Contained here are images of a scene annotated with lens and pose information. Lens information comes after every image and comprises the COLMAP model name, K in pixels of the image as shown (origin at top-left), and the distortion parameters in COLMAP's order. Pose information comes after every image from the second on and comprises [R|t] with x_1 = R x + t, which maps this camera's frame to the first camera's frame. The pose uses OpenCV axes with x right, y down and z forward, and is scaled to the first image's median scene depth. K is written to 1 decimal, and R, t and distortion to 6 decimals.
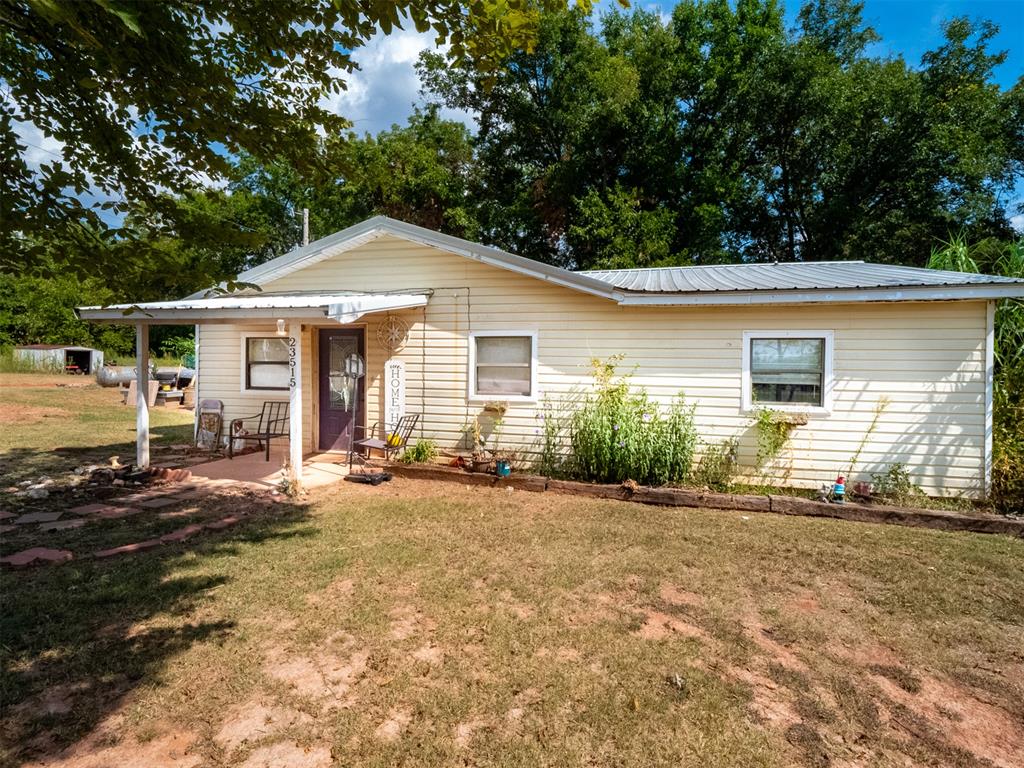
lens RADIAL K [[507.6, 0, 525.8], [0, 507.6, 371.7], [0, 0, 1]] dist [-0.006974, -0.001578]
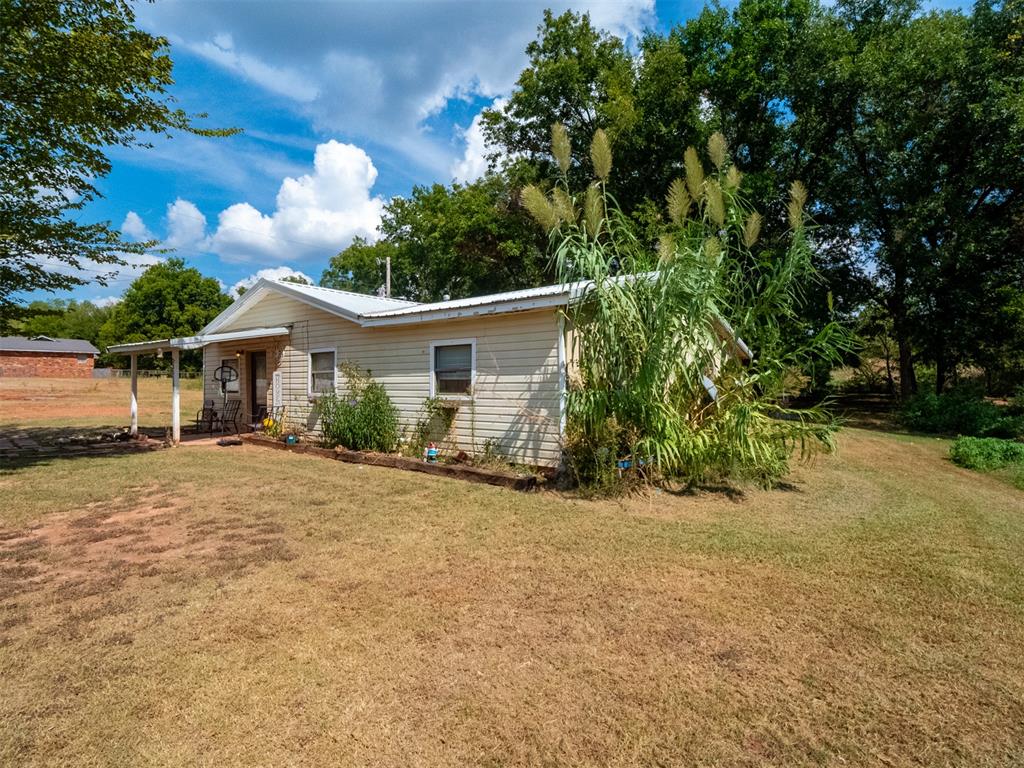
lens RADIAL K [[504.9, 0, 530.2], [0, 504.9, 380.6], [0, 0, 1]] dist [-0.000594, -0.000214]
pose [[0.937677, -0.020572, -0.346899, 1.068087], [0.013911, 0.999668, -0.021683, 0.053982], [0.347230, 0.015506, 0.937652, -0.163631]]
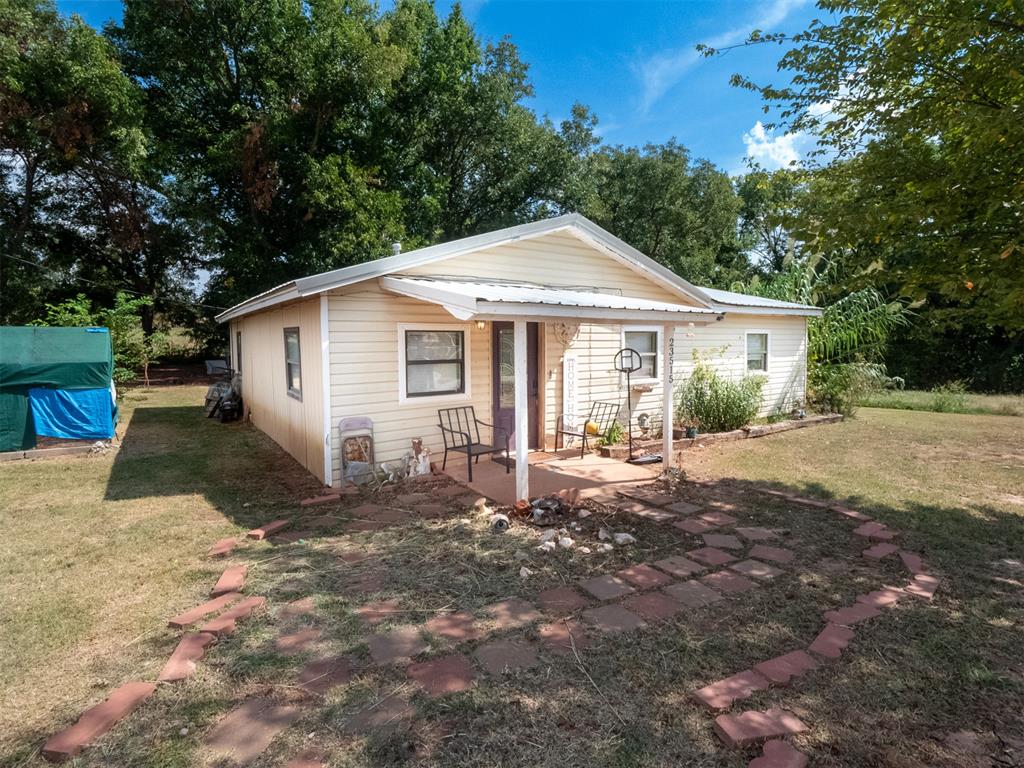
lens RADIAL K [[507.6, 0, 525.8], [0, 507.6, 371.7], [0, 0, 1]] dist [-0.006974, -0.001578]
pose [[0.642011, -0.062428, 0.764149, -1.228470], [0.024590, 0.997843, 0.060860, -0.056407], [-0.766301, -0.020283, 0.642162, 0.440866]]
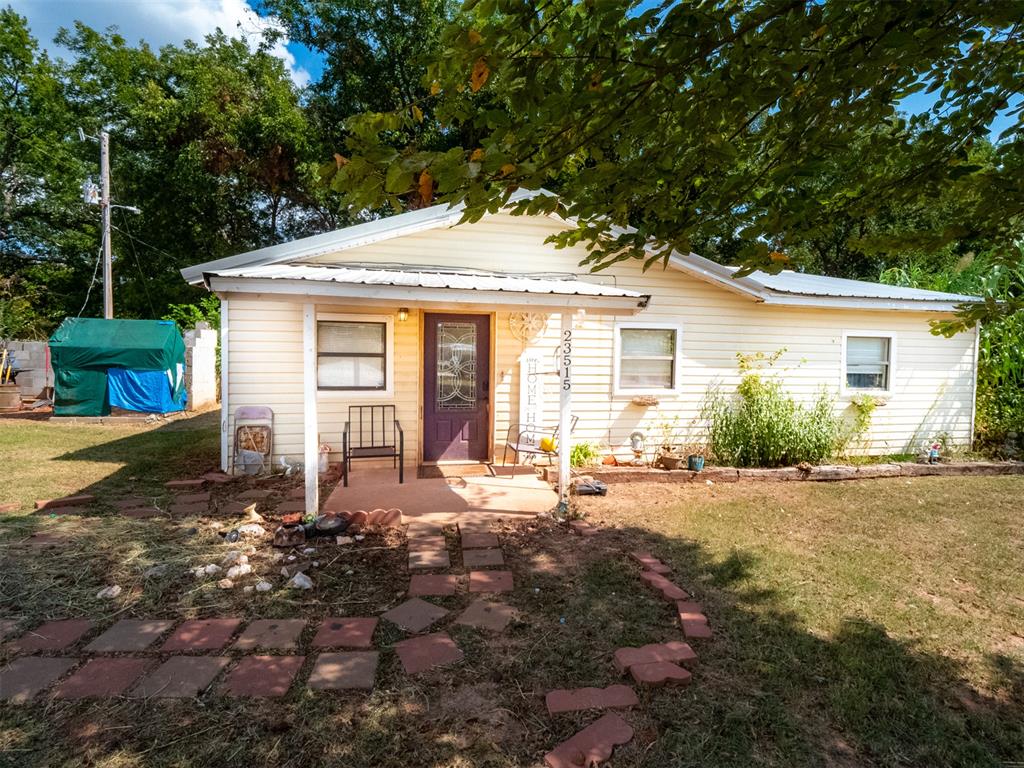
lens RADIAL K [[507.6, 0, 525.8], [0, 507.6, 371.7], [0, 0, 1]] dist [-0.006974, -0.001578]
pose [[0.894236, -0.017162, 0.447267, -0.727814], [-0.000405, 0.999233, 0.039152, -0.026369], [-0.447596, -0.035192, 0.893543, 0.240742]]
